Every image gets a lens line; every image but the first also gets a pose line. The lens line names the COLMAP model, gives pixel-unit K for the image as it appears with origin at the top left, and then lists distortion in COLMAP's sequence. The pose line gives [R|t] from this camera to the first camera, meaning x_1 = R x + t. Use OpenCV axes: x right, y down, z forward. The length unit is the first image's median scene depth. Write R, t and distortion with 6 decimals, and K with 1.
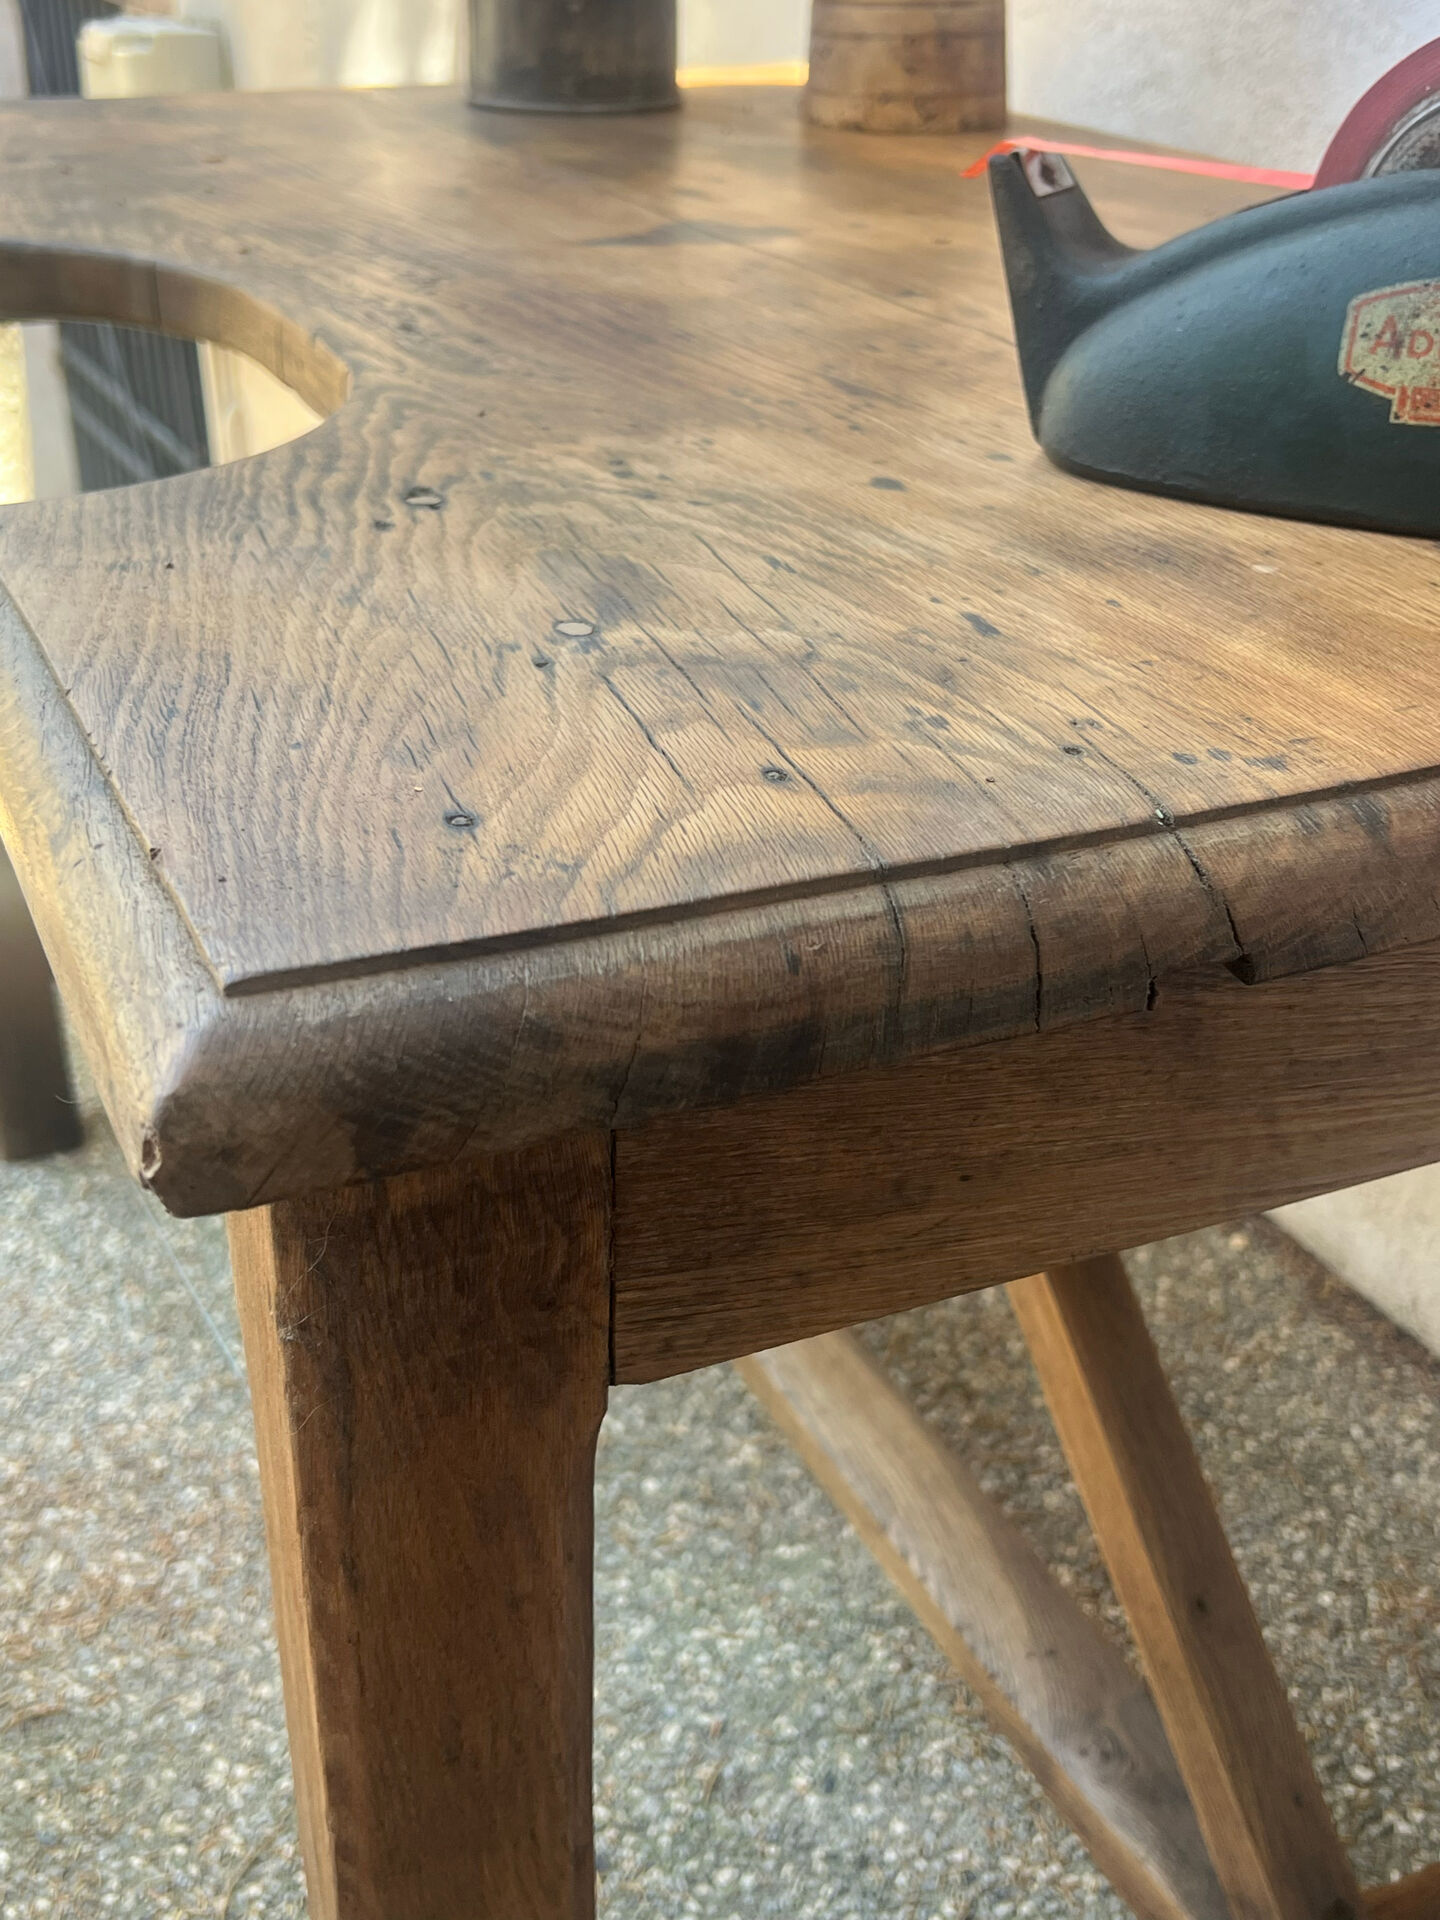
lens RADIAL K [[2023.9, 0, 718.2], [0, 2023.9, 969.9], [0, 0, 1]] dist [0.140823, -0.432448]
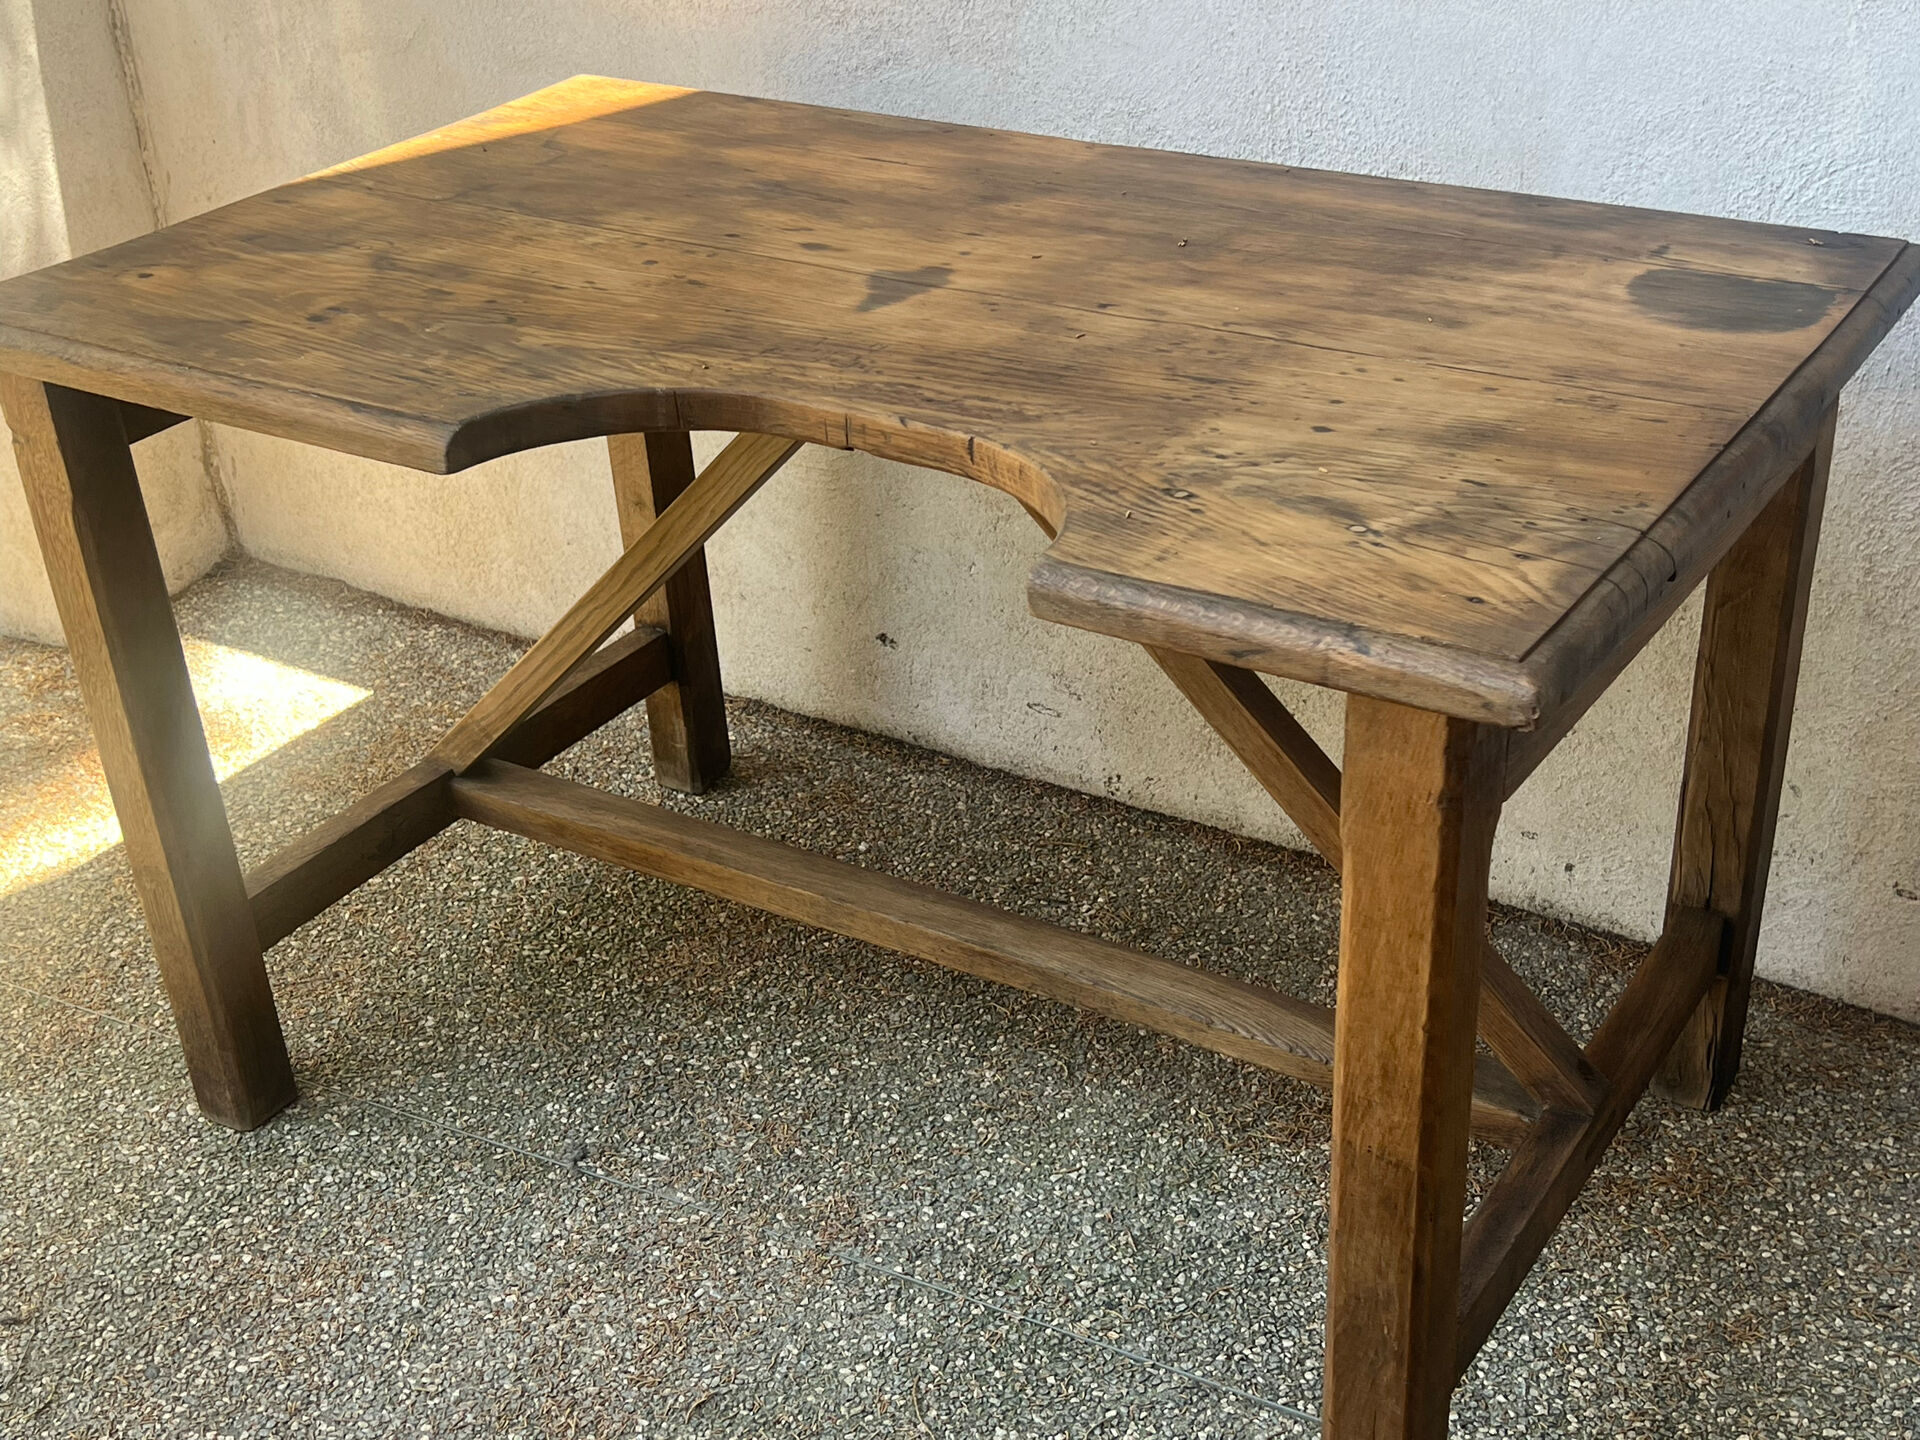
lens RADIAL K [[2364.5, 0, 966.3], [0, 2364.5, 740.2], [0, 0, 1]] dist [0.221960, -0.757708]
pose [[0.846453, -0.305807, 0.435890, -1.588717], [0.309609, 0.948685, 0.064339, -0.228306], [-0.433197, 0.080495, 0.897697, -1.184012]]
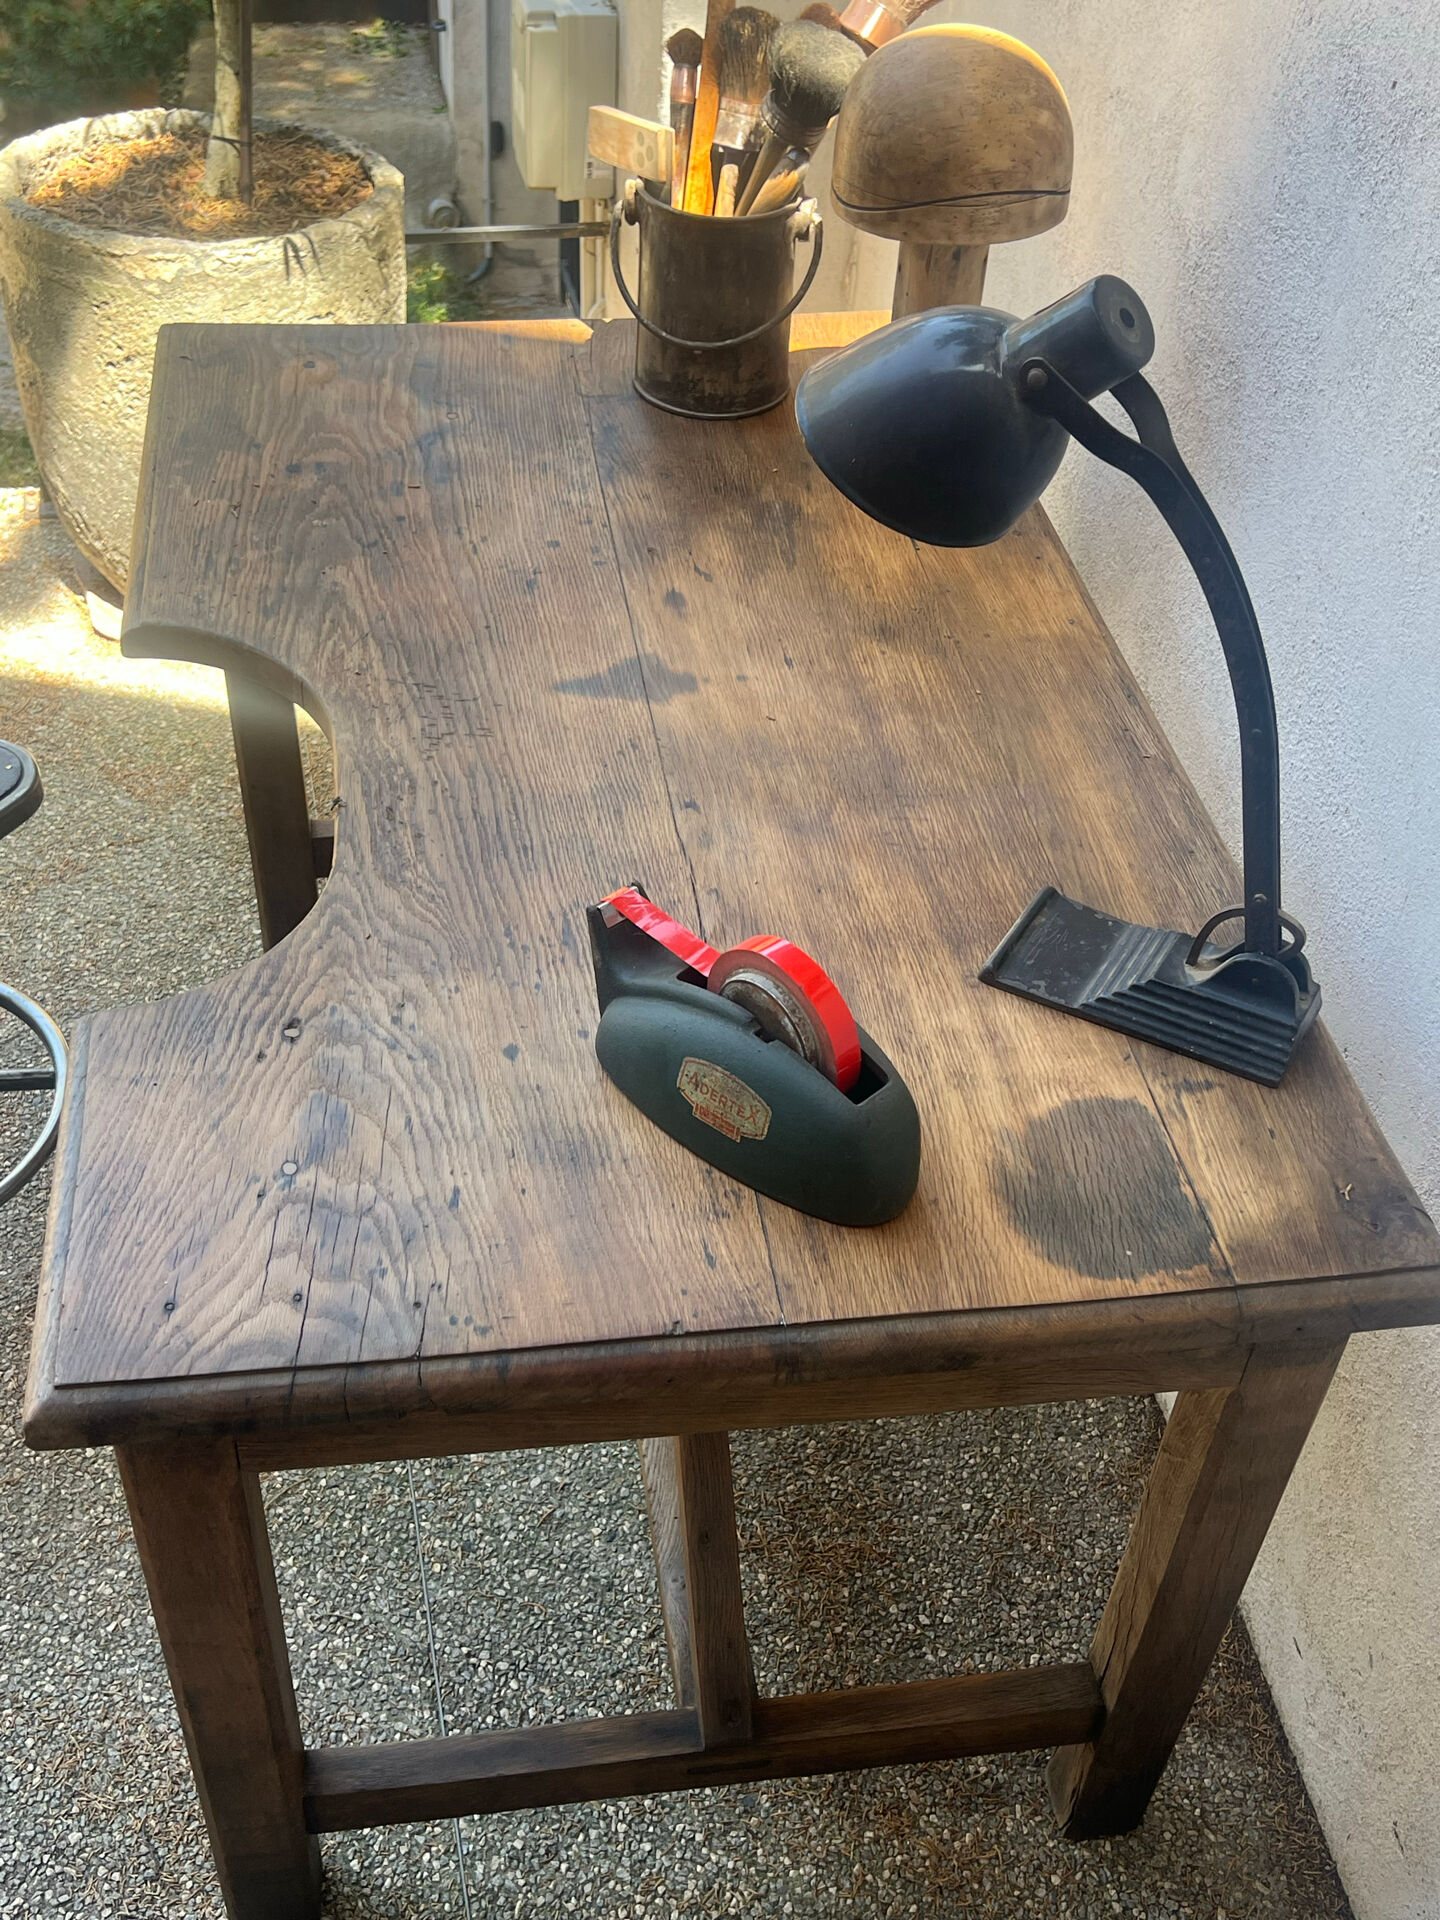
lens RADIAL K [[1997.7, 0, 716.2], [0, 1997.7, 978.2], [0, 0, 1]] dist [0.140630, -0.358972]
pose [[0.957825, 0.214572, -0.191128, 0.739436], [-0.170012, 0.959395, 0.225070, -0.904636], [0.231661, -0.183084, 0.955413, -1.016048]]
